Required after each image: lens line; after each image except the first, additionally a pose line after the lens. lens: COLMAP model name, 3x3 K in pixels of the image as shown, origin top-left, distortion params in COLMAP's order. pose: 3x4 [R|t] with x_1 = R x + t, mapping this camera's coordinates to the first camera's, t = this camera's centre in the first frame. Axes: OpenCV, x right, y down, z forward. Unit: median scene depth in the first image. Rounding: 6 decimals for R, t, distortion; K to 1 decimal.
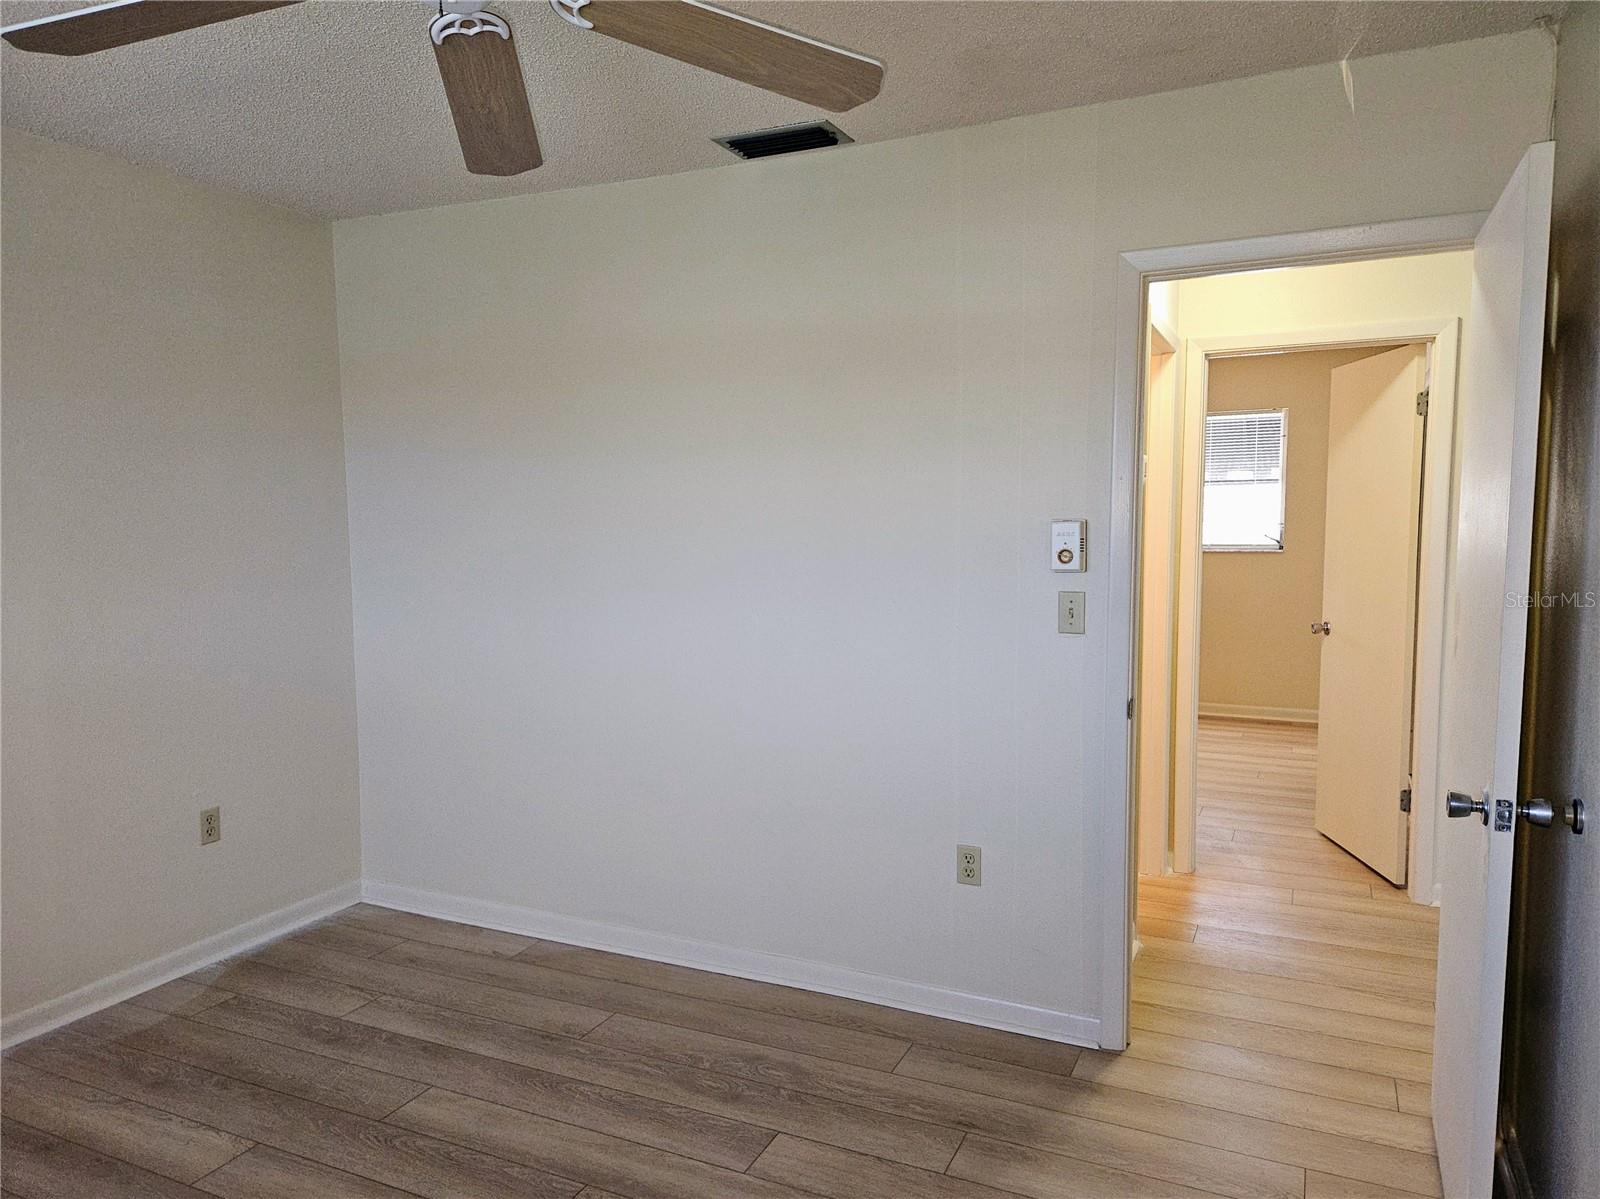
lens RADIAL K [[1065.6, 0, 788.1], [0, 1065.6, 608.7], [0, 0, 1]] dist [0.078015, -0.067556]
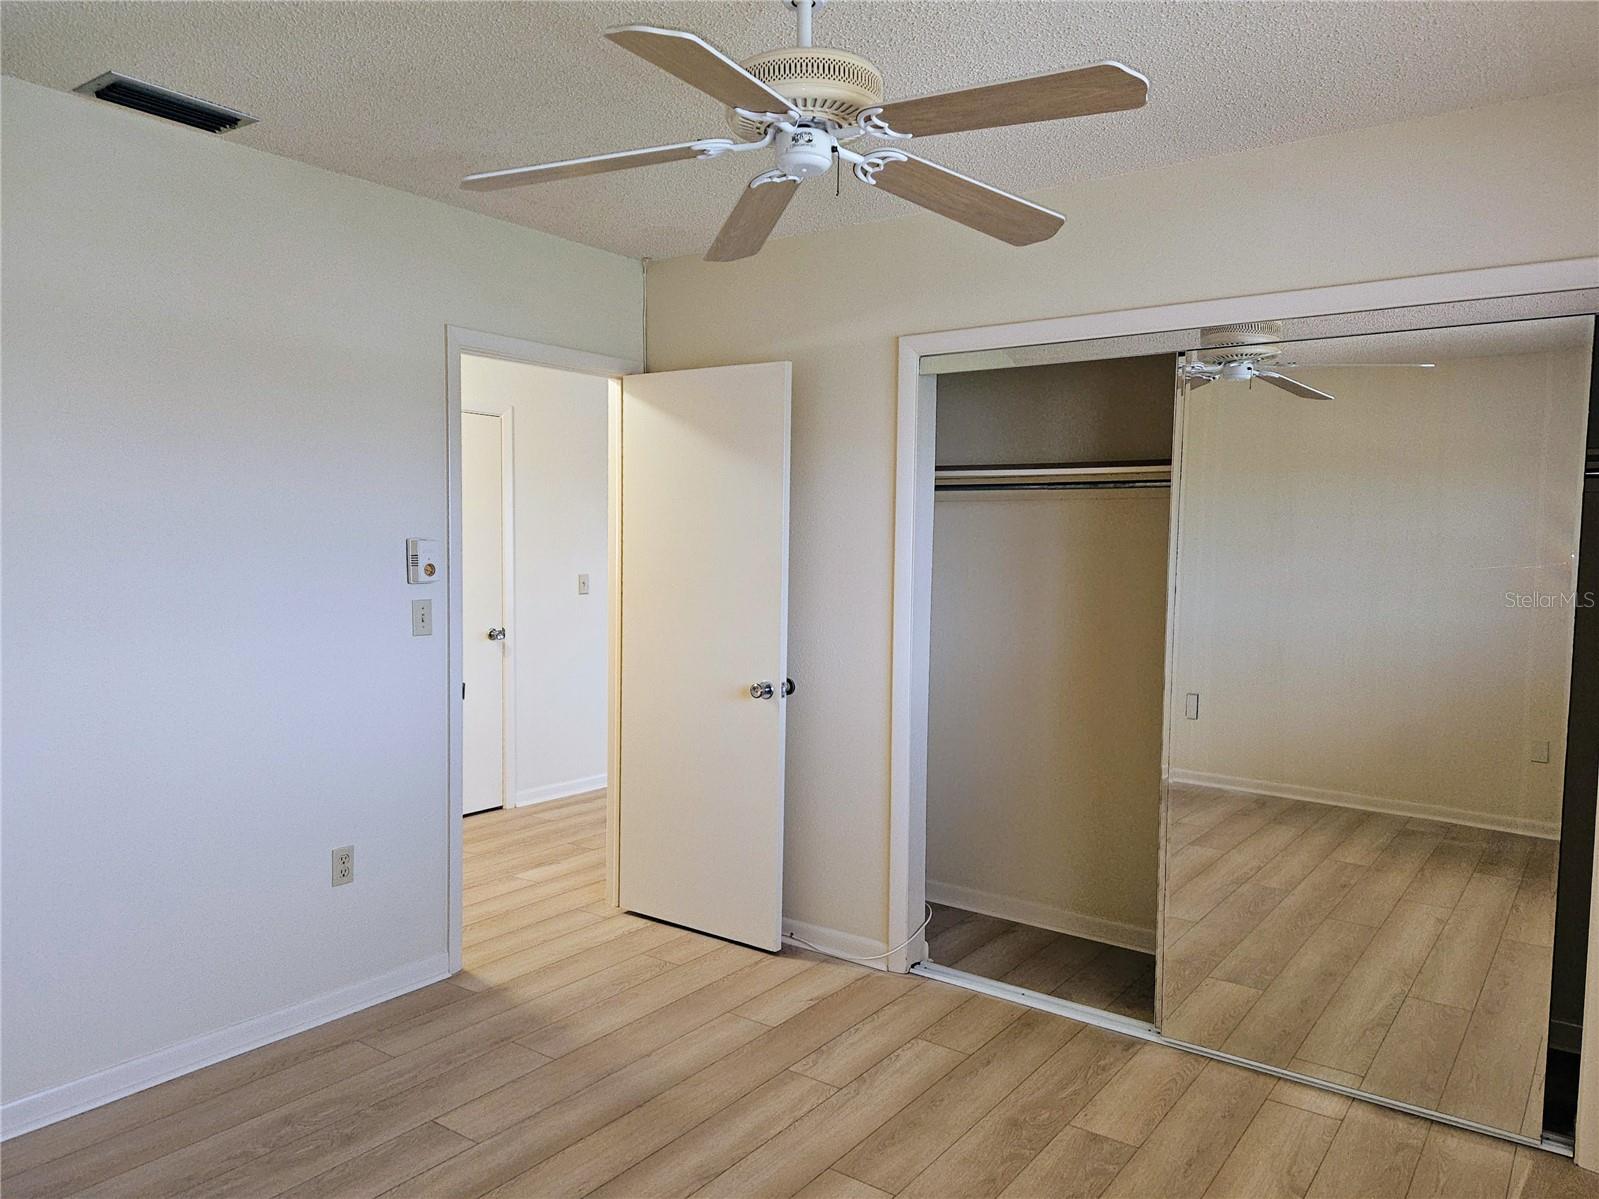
lens RADIAL K [[1065.0, 0, 787.6], [0, 1065.0, 608.7], [0, 0, 1]] dist [0.078015, -0.067556]
pose [[0.232130, -0.055943, 0.971075, -0.794495], [0.070374, 0.996694, 0.040596, -0.025920], [-0.970136, 0.058915, 0.235299, 0.333615]]
